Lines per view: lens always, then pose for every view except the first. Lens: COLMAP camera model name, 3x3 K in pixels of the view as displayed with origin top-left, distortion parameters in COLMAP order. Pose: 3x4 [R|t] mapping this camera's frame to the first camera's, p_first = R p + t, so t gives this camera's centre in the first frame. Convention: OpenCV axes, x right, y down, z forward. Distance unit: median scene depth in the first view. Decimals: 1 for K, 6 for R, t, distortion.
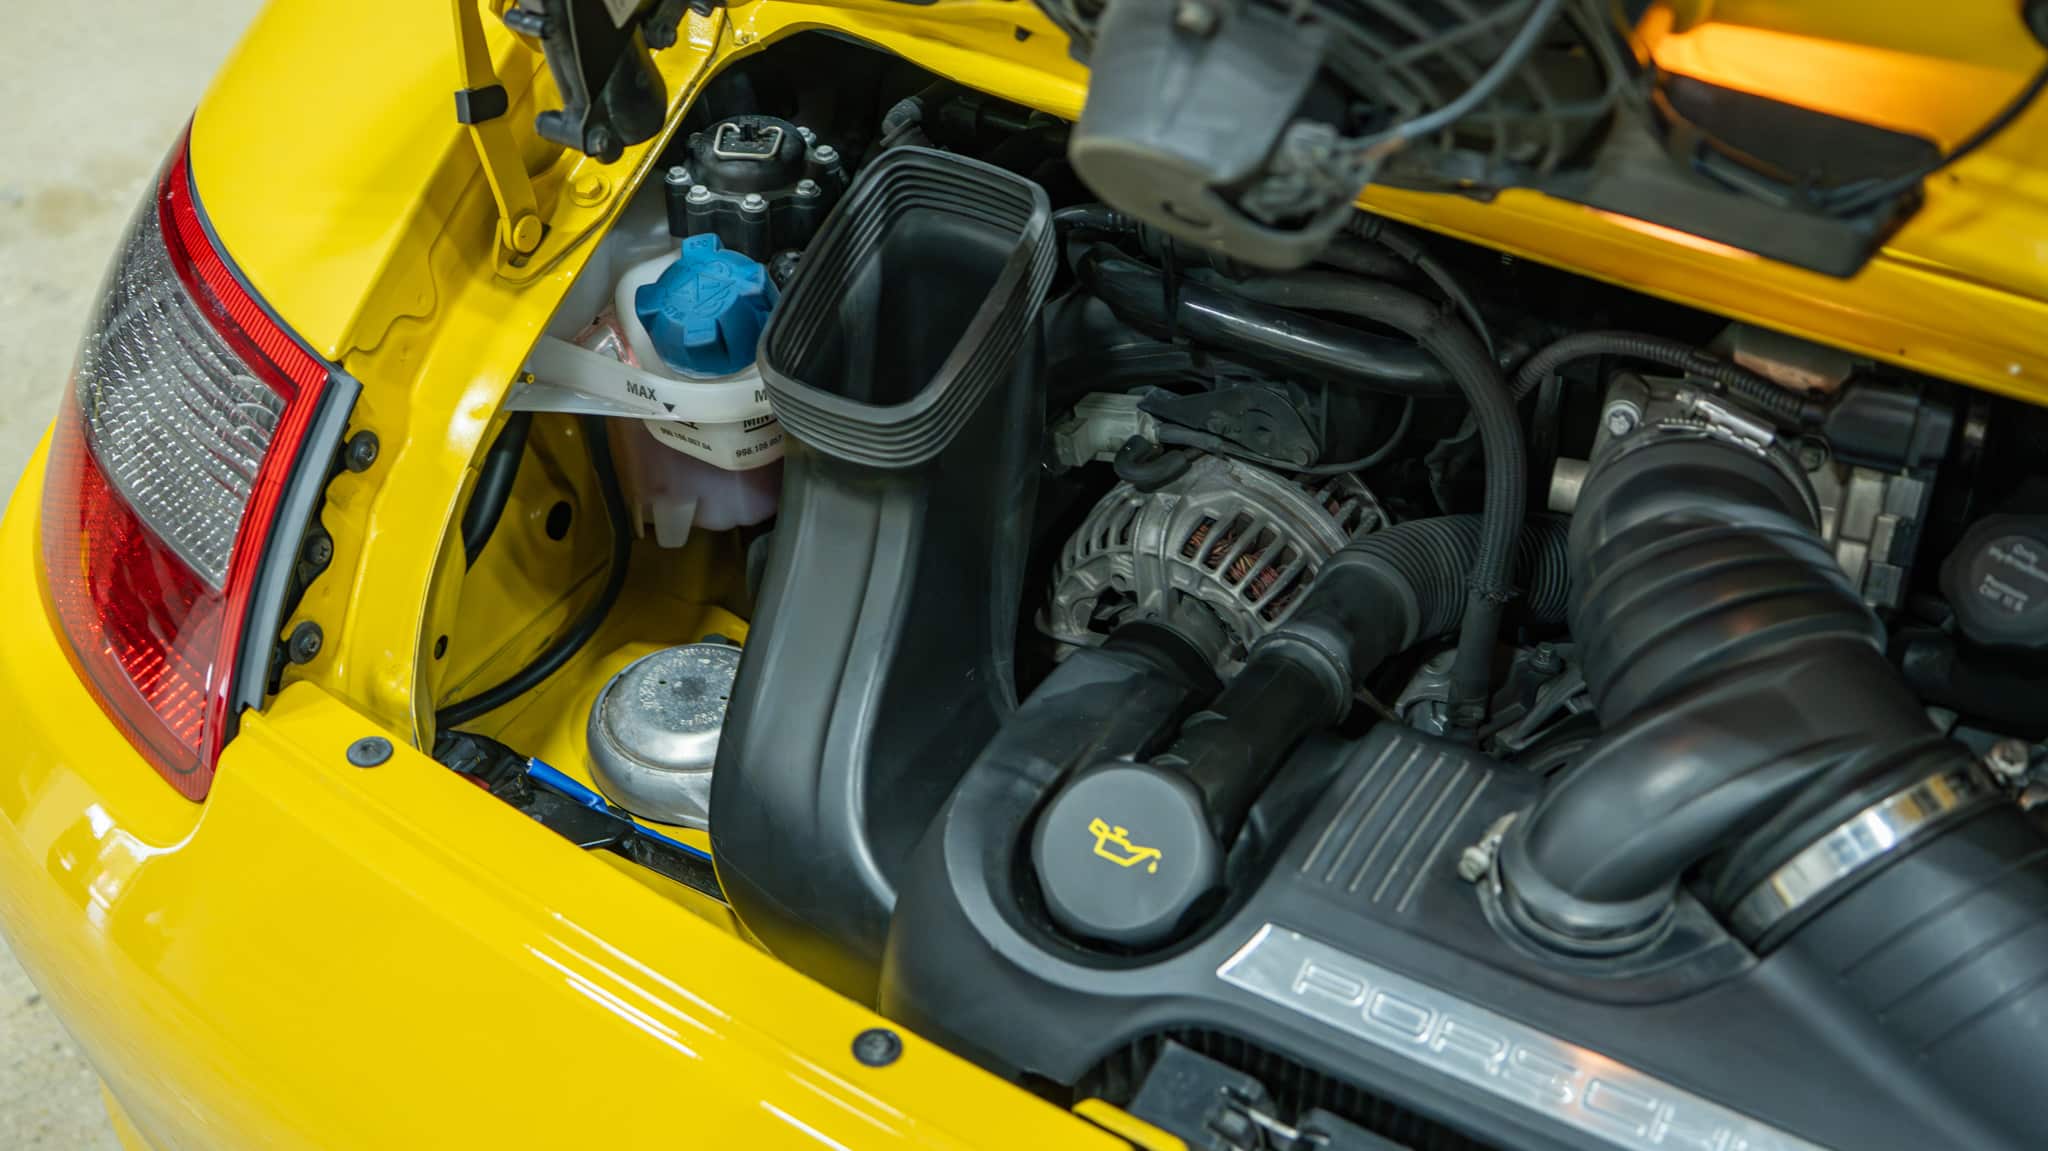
lens RADIAL K [[2491.6, 0, 1023.3], [0, 2491.6, 576.7], [0, 0, 1]] dist [-0.072492, 0.000000]
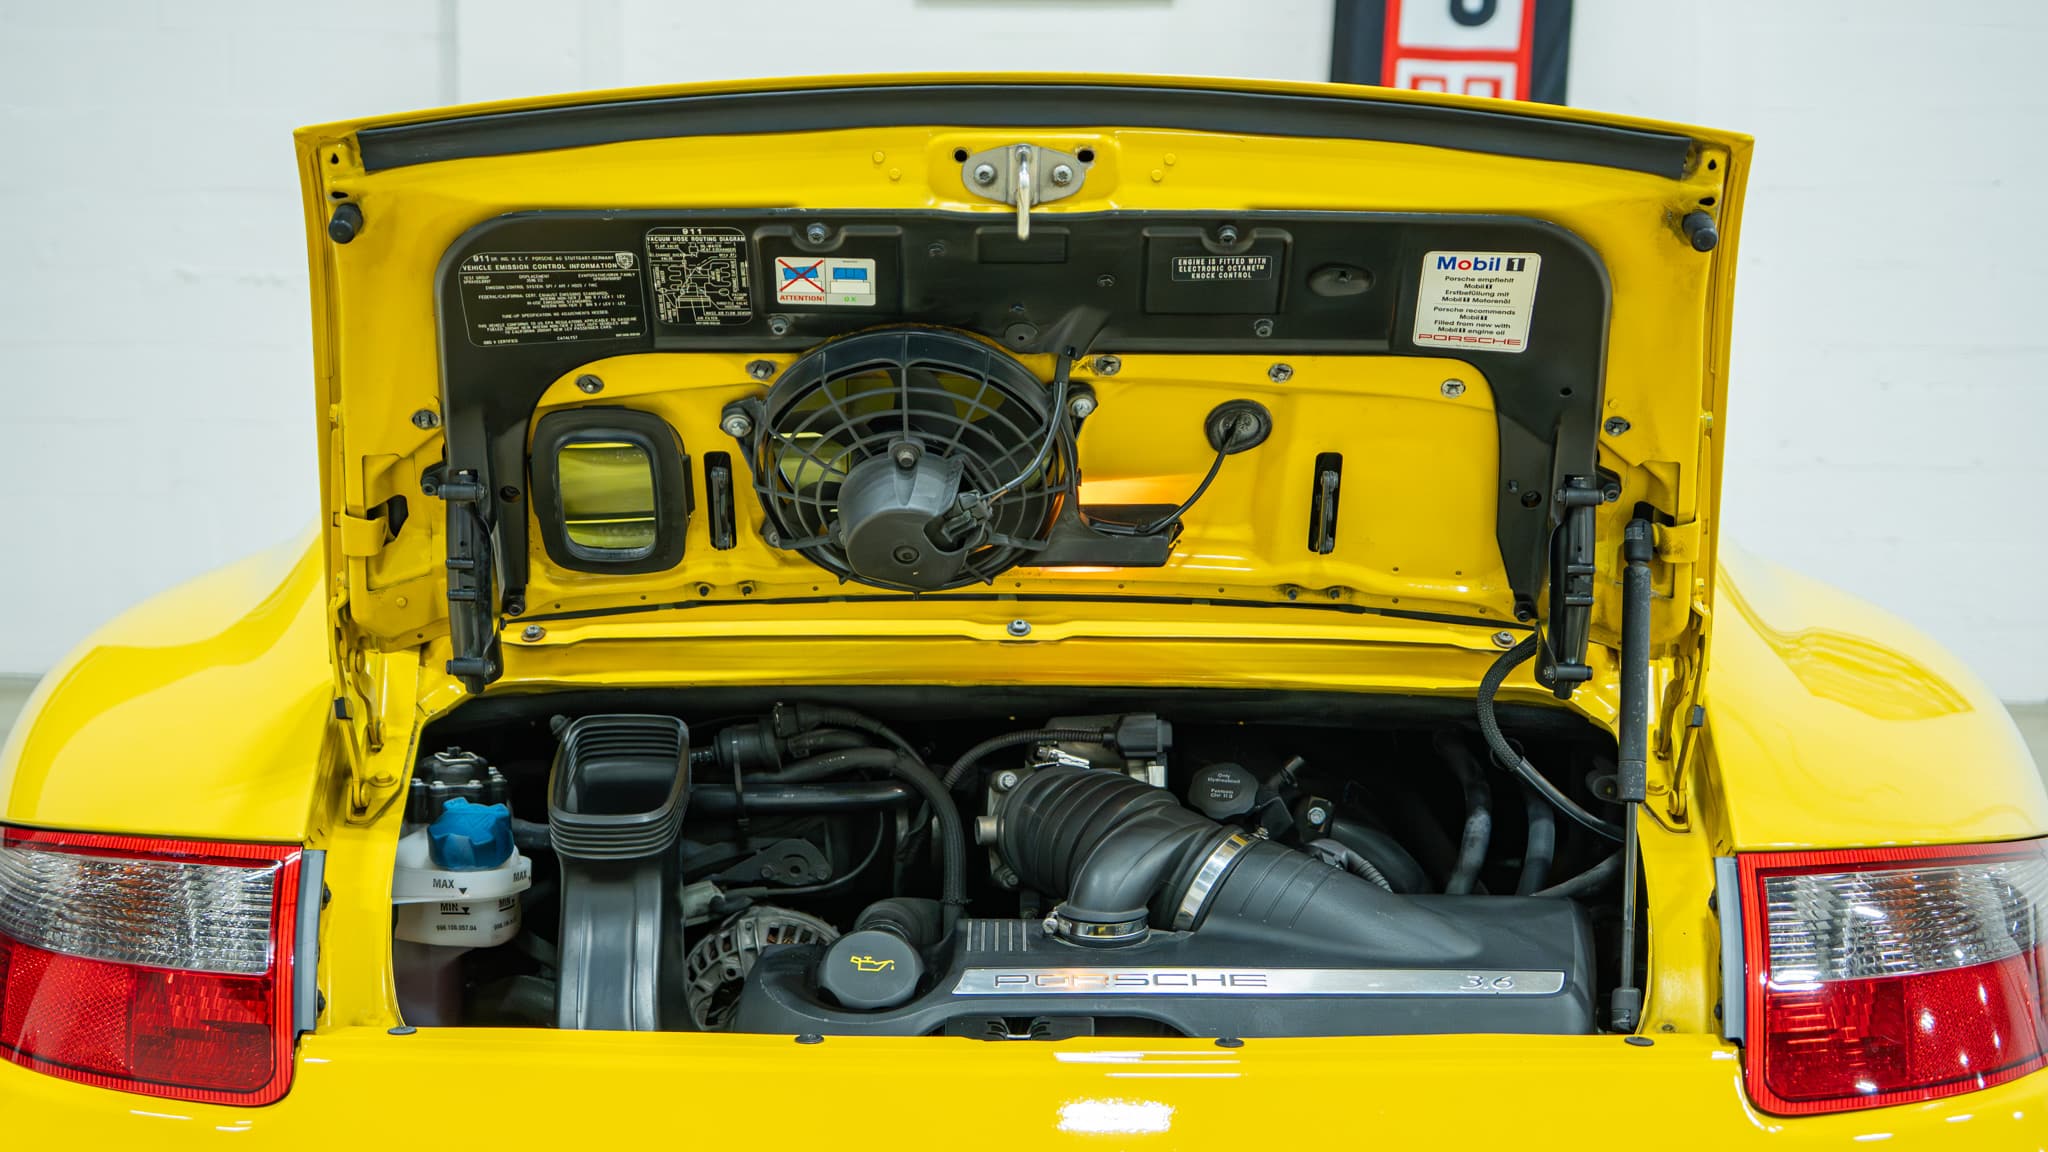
lens RADIAL K [[2491.6, 0, 1015.4], [0, 2491.6, 573.7], [0, 0, 1]] dist [-0.072492, 0.000000]
pose [[0.850104, -0.039140, 0.525159, -0.811808], [0.314737, 0.837294, -0.447080, 0.712402], [-0.422213, 0.545351, 0.724105, -0.514333]]
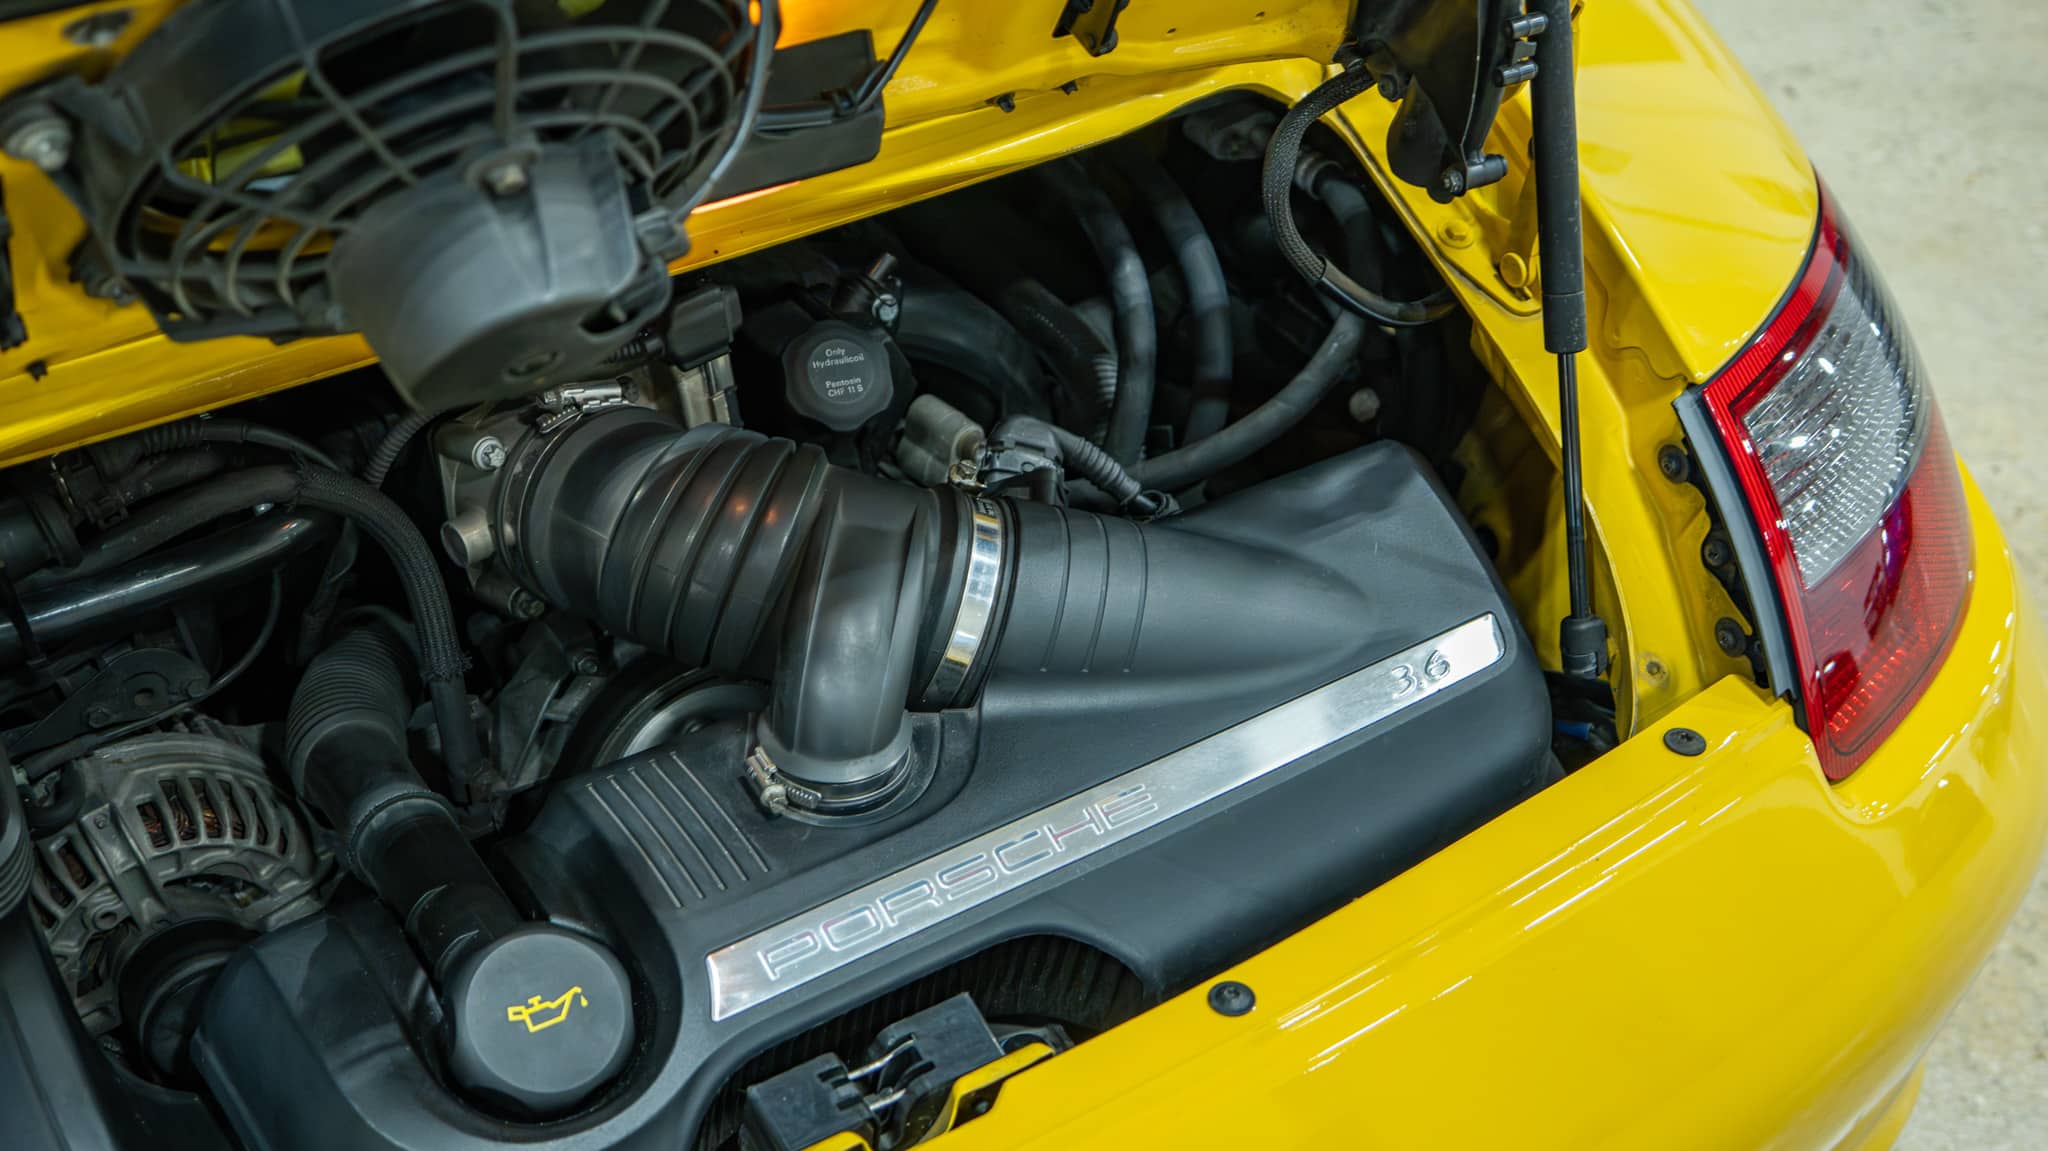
lens RADIAL K [[2491.6, 0, 1021.9], [0, 2491.6, 566.6], [0, 0, 1]] dist [-0.072492, 0.000000]
pose [[0.432180, -0.519614, 0.737036, -0.522450], [0.546805, 0.800913, 0.244014, -0.174533], [-0.717095, 0.297556, 0.630266, 0.174362]]
